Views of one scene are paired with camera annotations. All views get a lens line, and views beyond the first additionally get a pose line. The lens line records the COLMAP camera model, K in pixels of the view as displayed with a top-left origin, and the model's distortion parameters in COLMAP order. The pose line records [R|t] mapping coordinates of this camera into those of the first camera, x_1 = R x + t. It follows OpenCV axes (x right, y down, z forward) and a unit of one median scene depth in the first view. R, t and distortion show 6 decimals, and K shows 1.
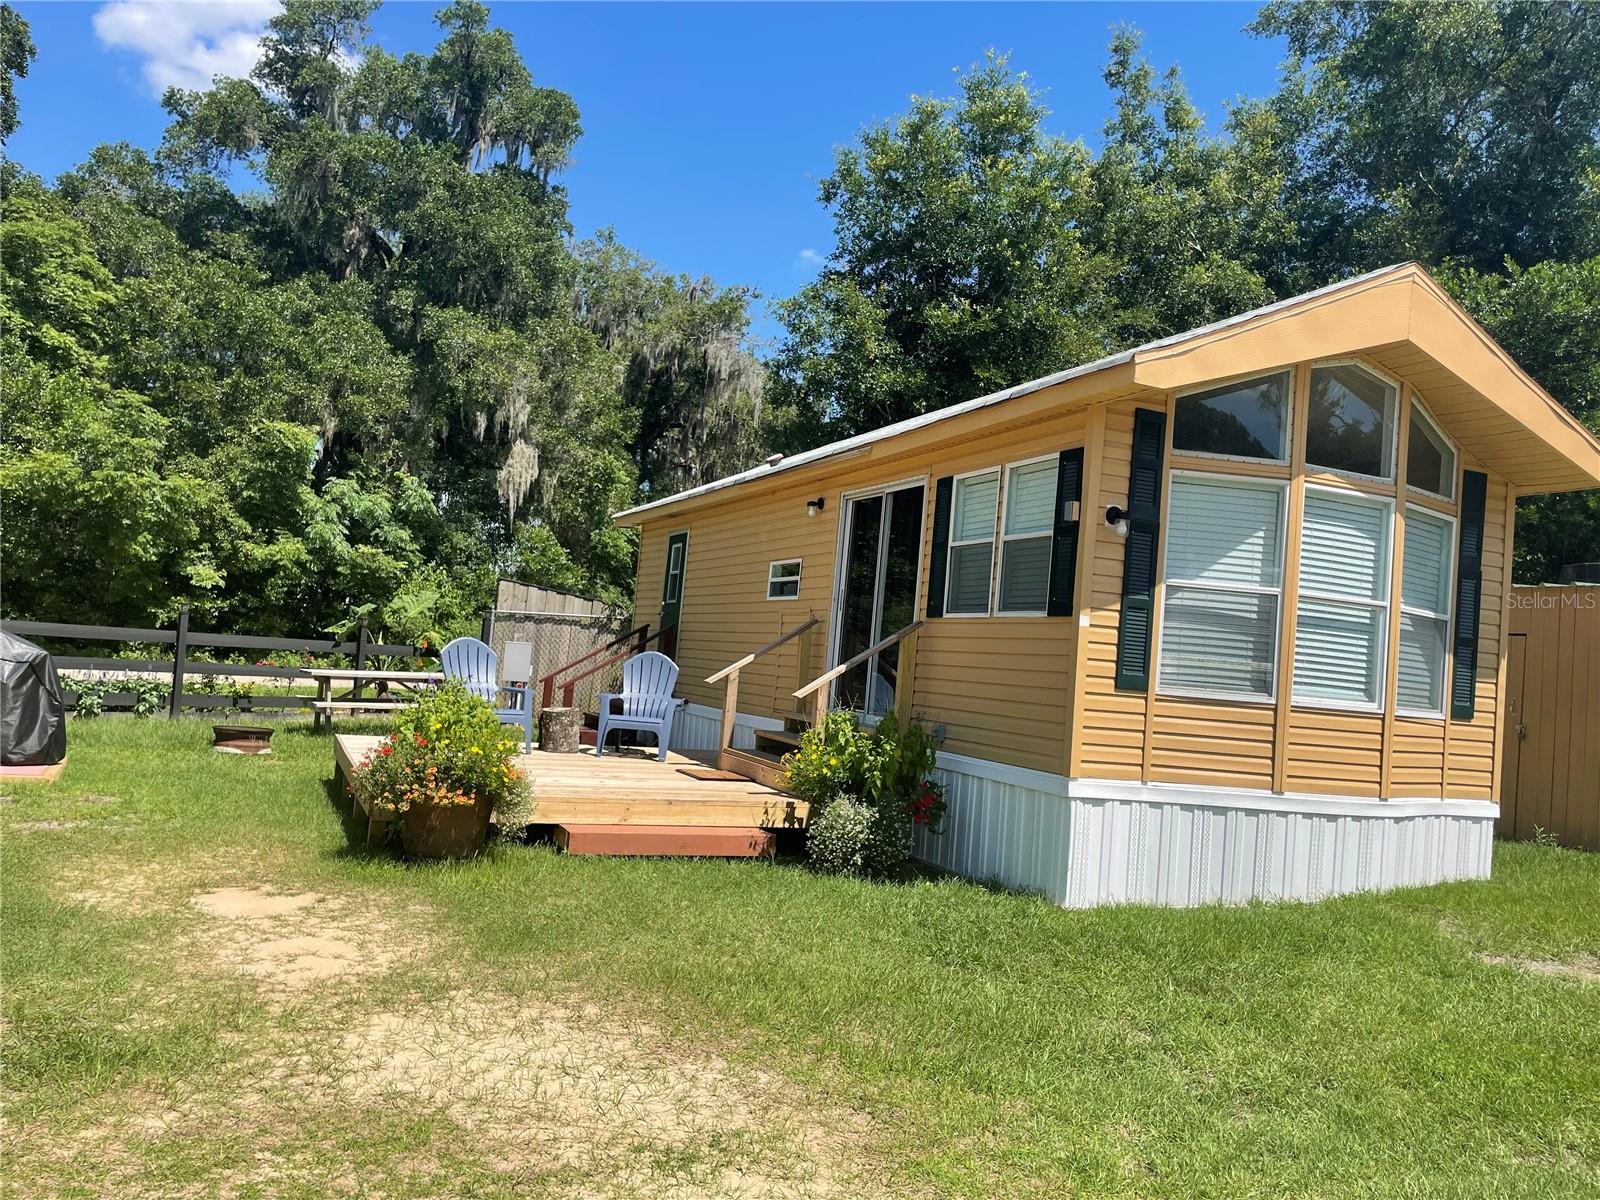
lens RADIAL K [[1244.2, 0, 798.1], [0, 1244.2, 601.4], [0, 0, 1]] dist [0.001695, 0.001900]
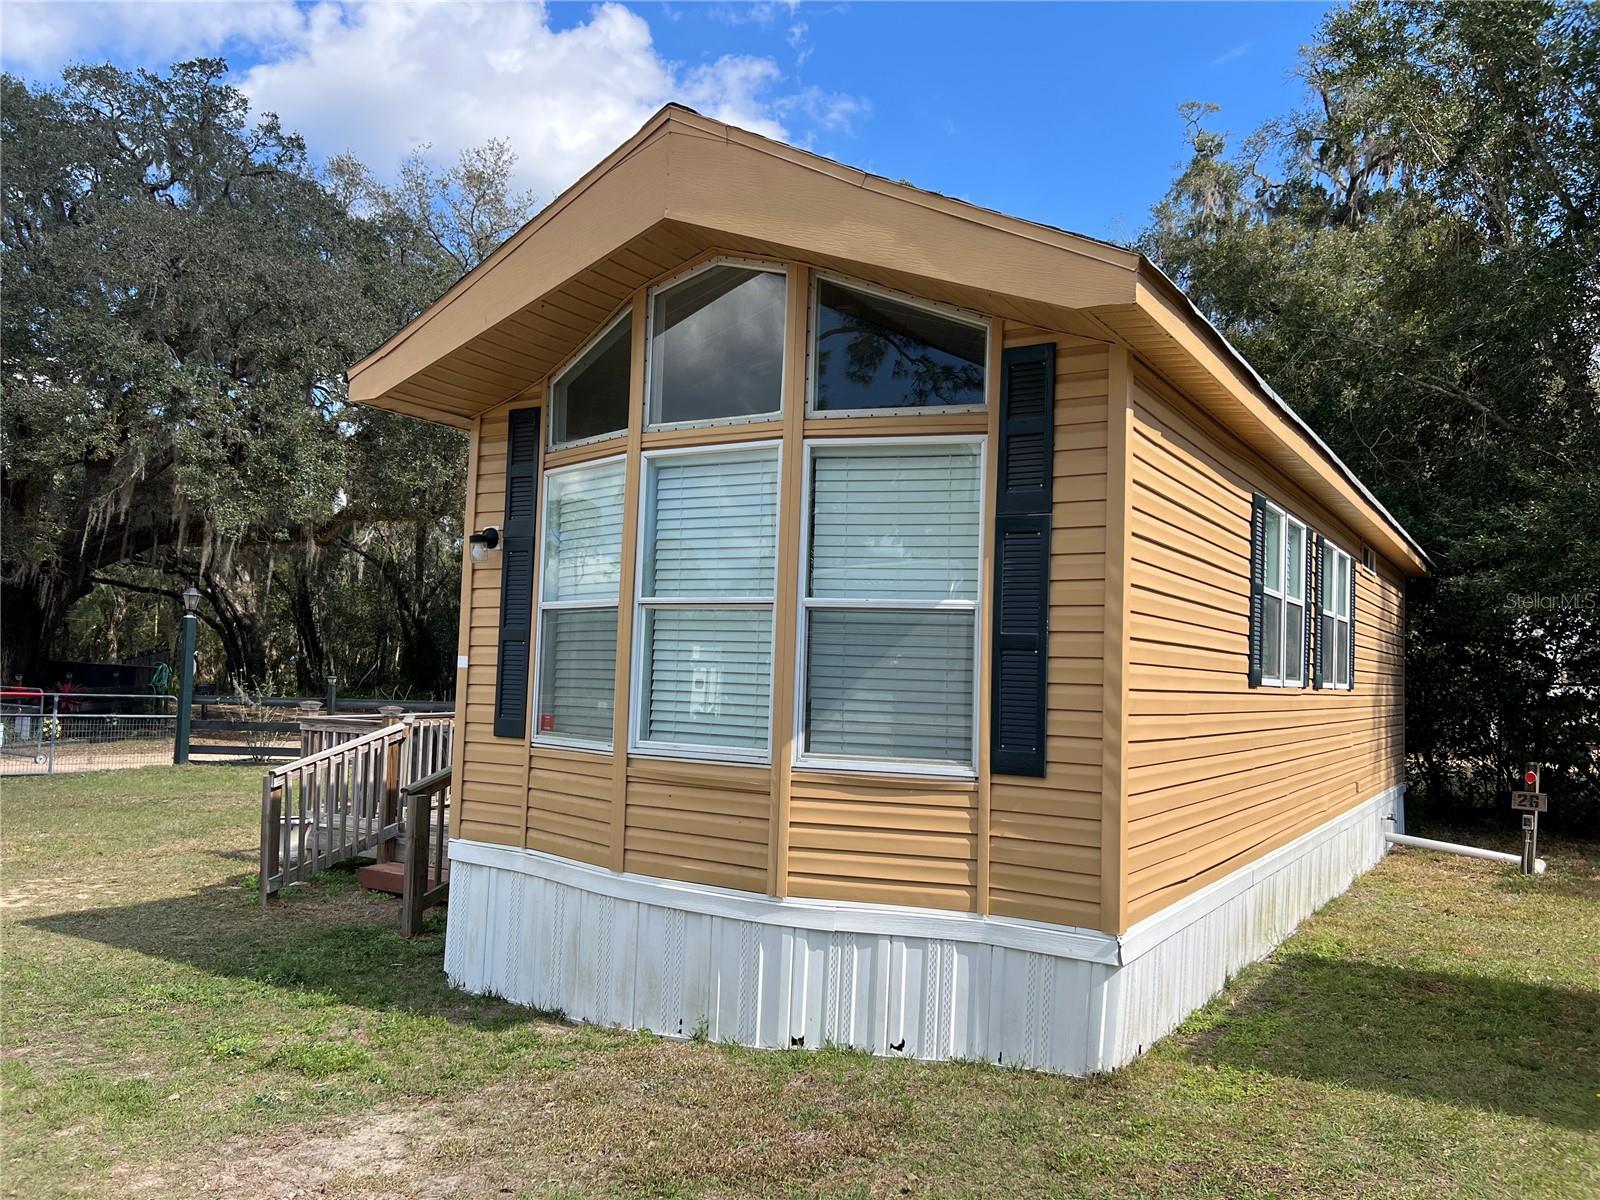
lens RADIAL K [[1211.6, 0, 803.5], [0, 1211.6, 601.8], [0, 0, 1]] dist [0.067965, -0.010741]
pose [[0.577187, -0.114598, -0.808531, 1.047095], [0.056827, 0.993341, -0.100225, 0.072733], [0.814632, 0.011903, 0.579855, 0.666406]]
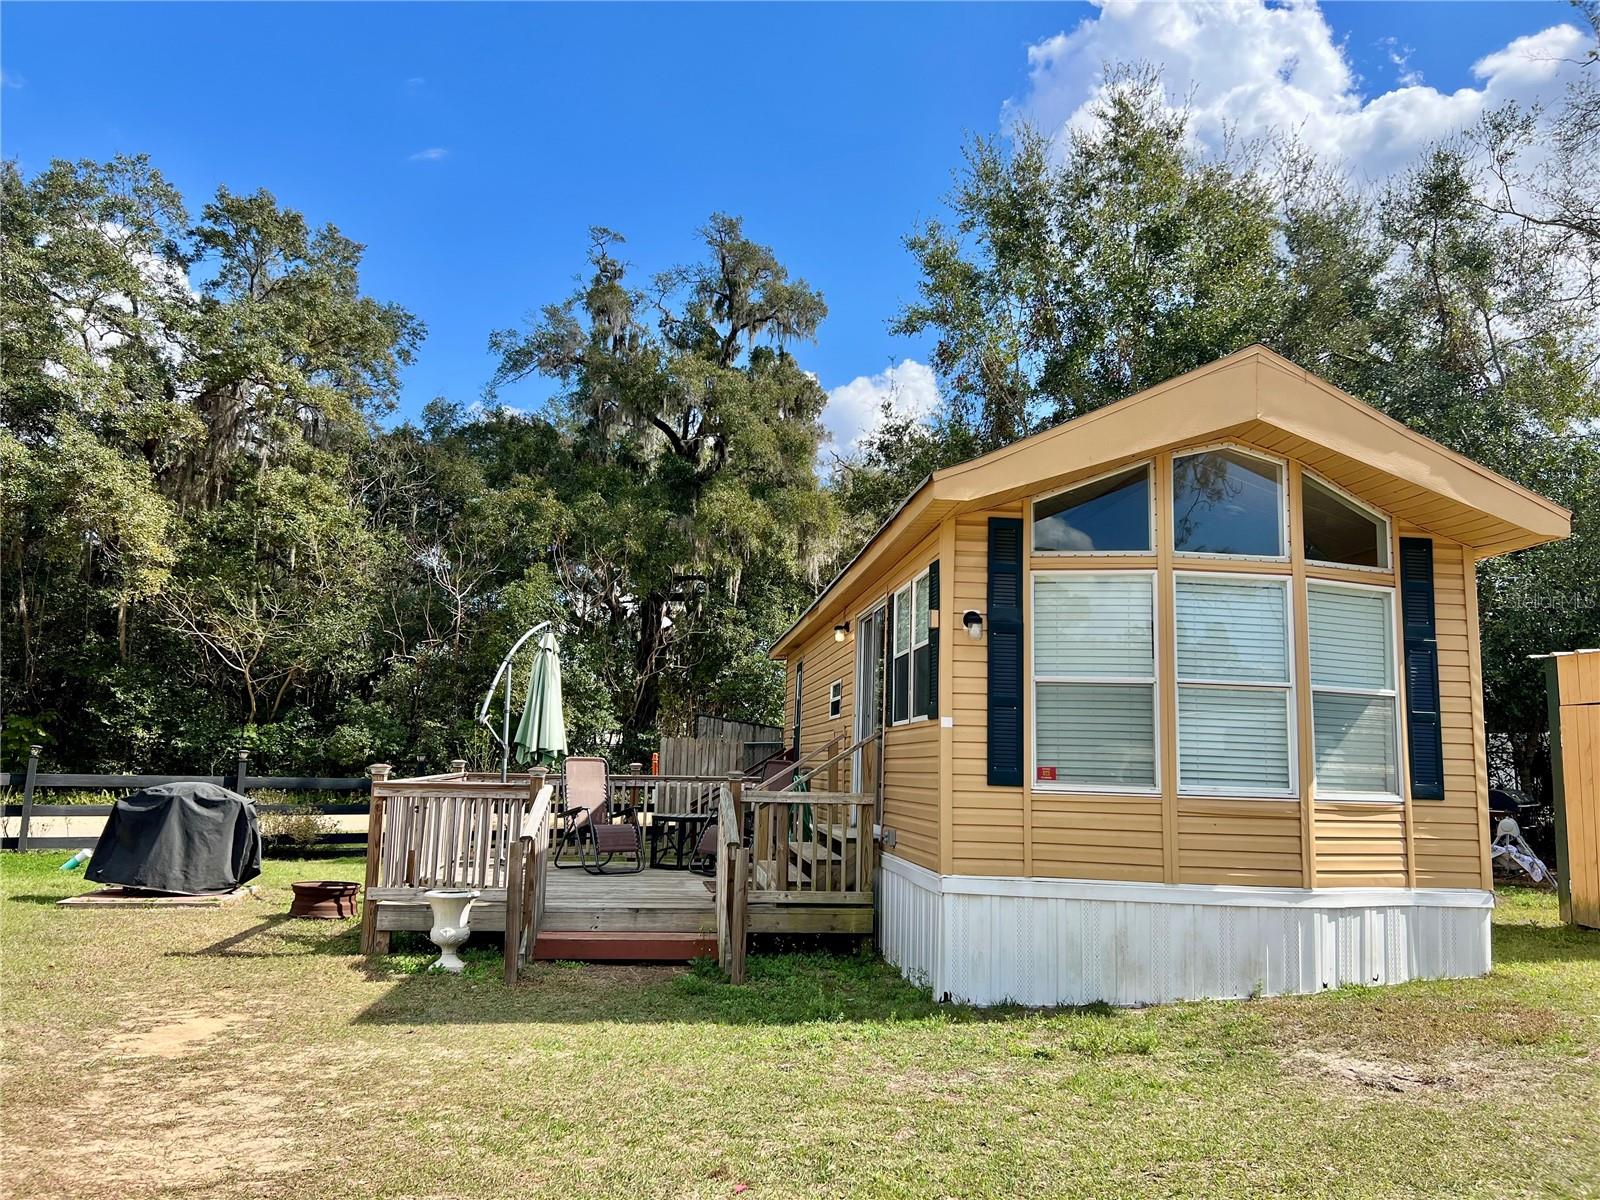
lens RADIAL K [[1211.6, 0, 800.0], [0, 1211.6, 598.1], [0, 0, 1]] dist [0.067965, -0.010741]
pose [[0.963346, -0.094190, -0.251183, 0.364622], [0.067690, 0.991383, -0.112147, 0.017669], [0.259582, 0.091034, 0.961421, -0.028770]]
